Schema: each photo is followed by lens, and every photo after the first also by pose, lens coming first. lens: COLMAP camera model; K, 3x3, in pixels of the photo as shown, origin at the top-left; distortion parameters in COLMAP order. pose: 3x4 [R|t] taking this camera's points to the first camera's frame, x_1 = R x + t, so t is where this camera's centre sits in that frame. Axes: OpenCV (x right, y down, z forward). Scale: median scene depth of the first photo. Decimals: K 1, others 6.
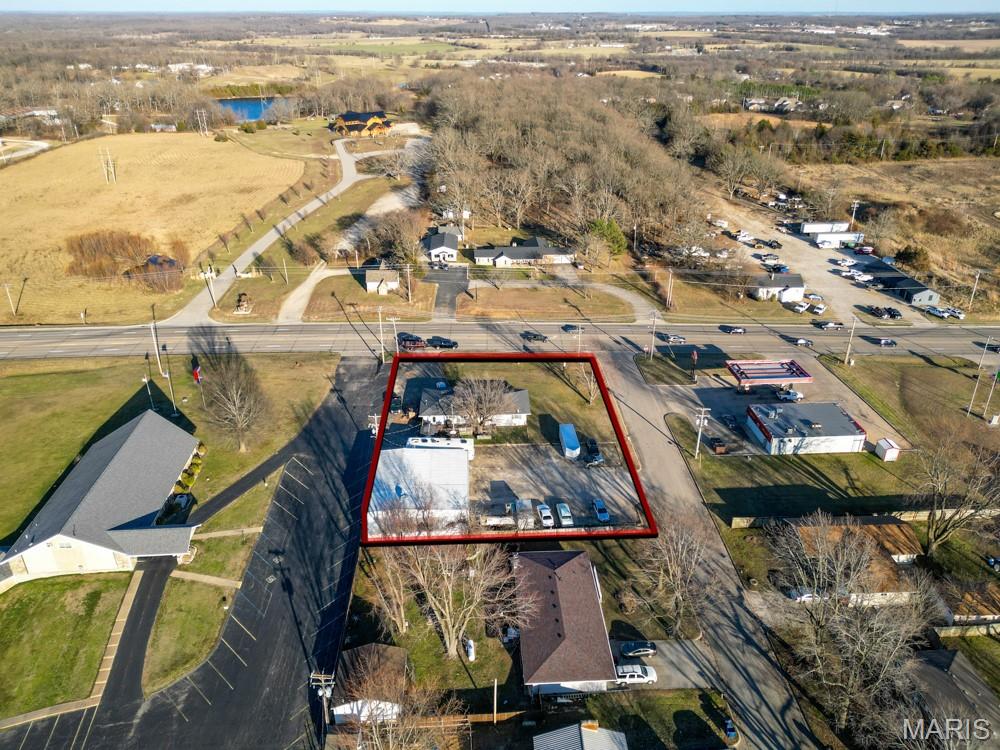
lens RADIAL K [[726.7, 0, 501.9], [0, 726.7, 391.7], [0, 0, 1]] dist [0.057142, -0.050684]
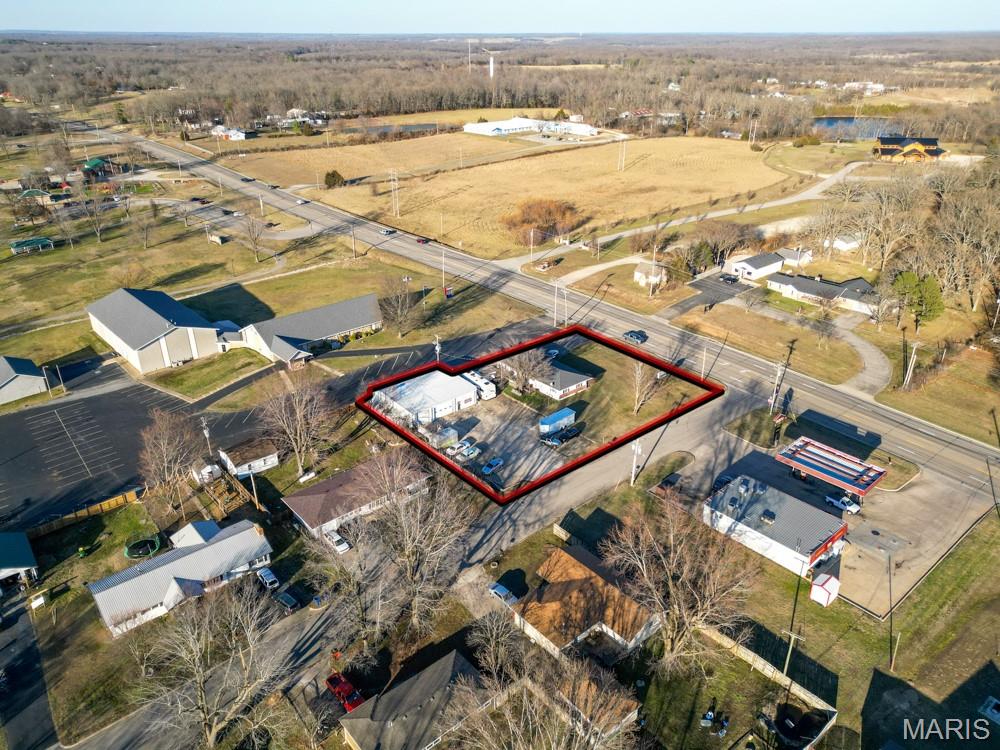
lens RADIAL K [[703.2, 0, 487.1], [0, 703.2, 377.1], [0, 0, 1]] dist [0.102958, -0.121822]
pose [[0.603446, 0.345536, -0.718650, 0.639459], [-0.366284, 0.920644, 0.135091, -0.080760], [0.708300, 0.181710, 0.682123, 0.162367]]
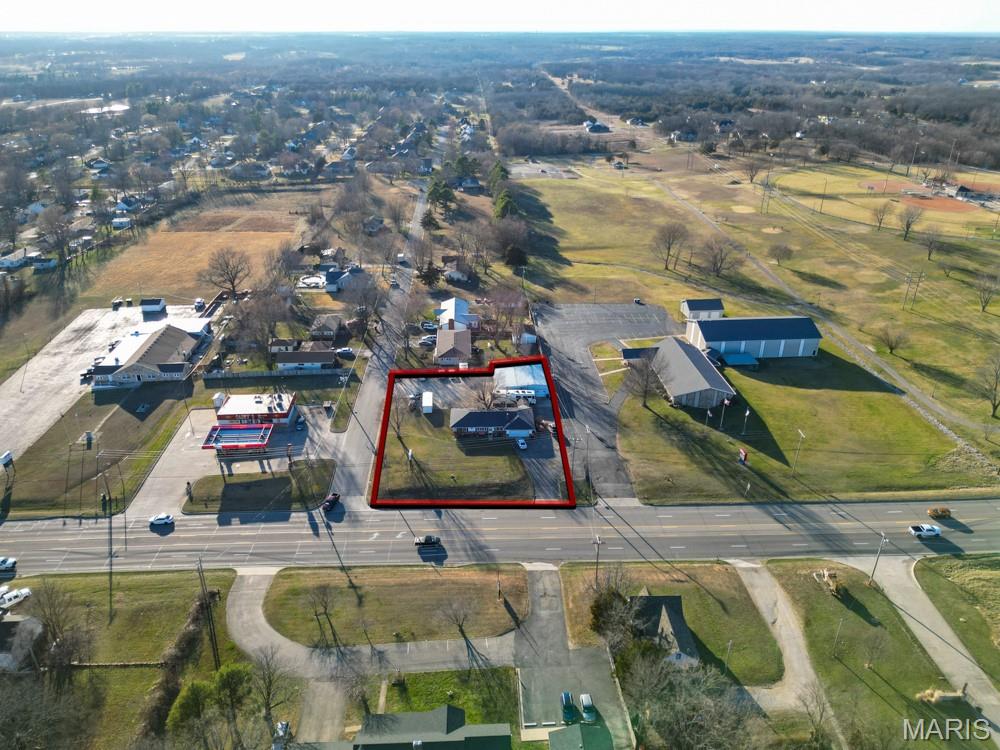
lens RADIAL K [[706.3, 0, 500.0], [0, 706.3, 375.0], [0, 0, 1]] dist [0.049790, -0.081590]
pose [[-0.999982, -0.005359, -0.002750, -0.042831], [-0.005387, 0.591359, 0.806391, -0.944633], [-0.002695, 0.806391, -0.591377, 1.511769]]
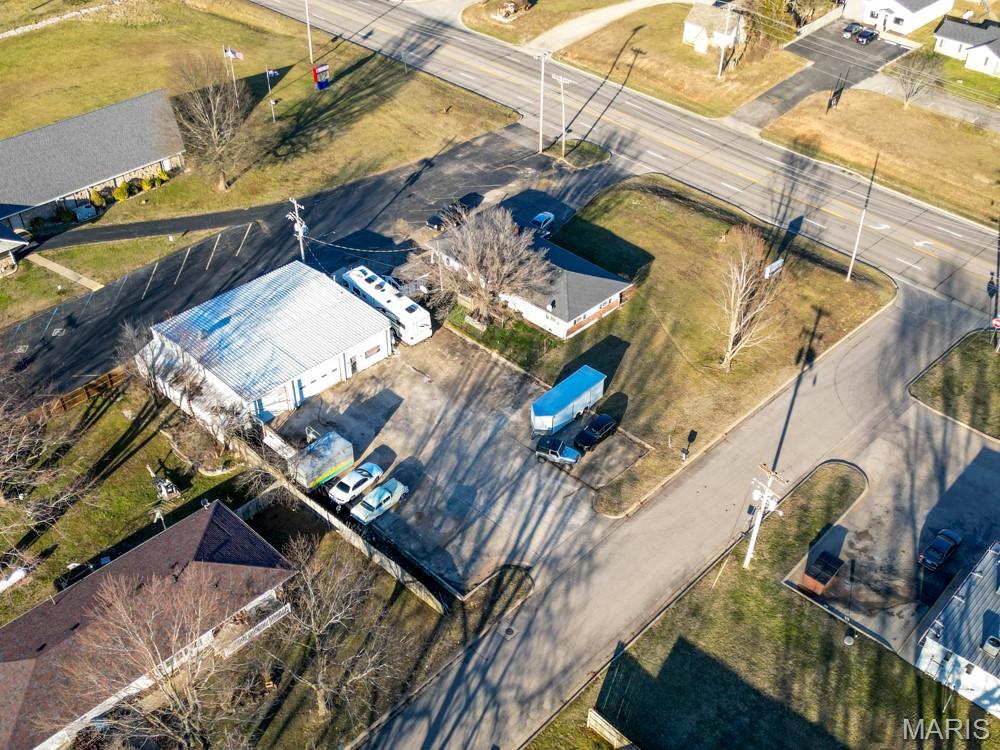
lens RADIAL K [[980.4, 0, 500.3], [0, 980.4, 417.1], [0, 0, 1]] dist [0.080451, -0.096927]
pose [[0.677582, 0.480365, -0.556895, 0.373079], [-0.345939, 0.876395, 0.335051, -0.111048], [0.649007, -0.034373, 0.760006, 0.377301]]
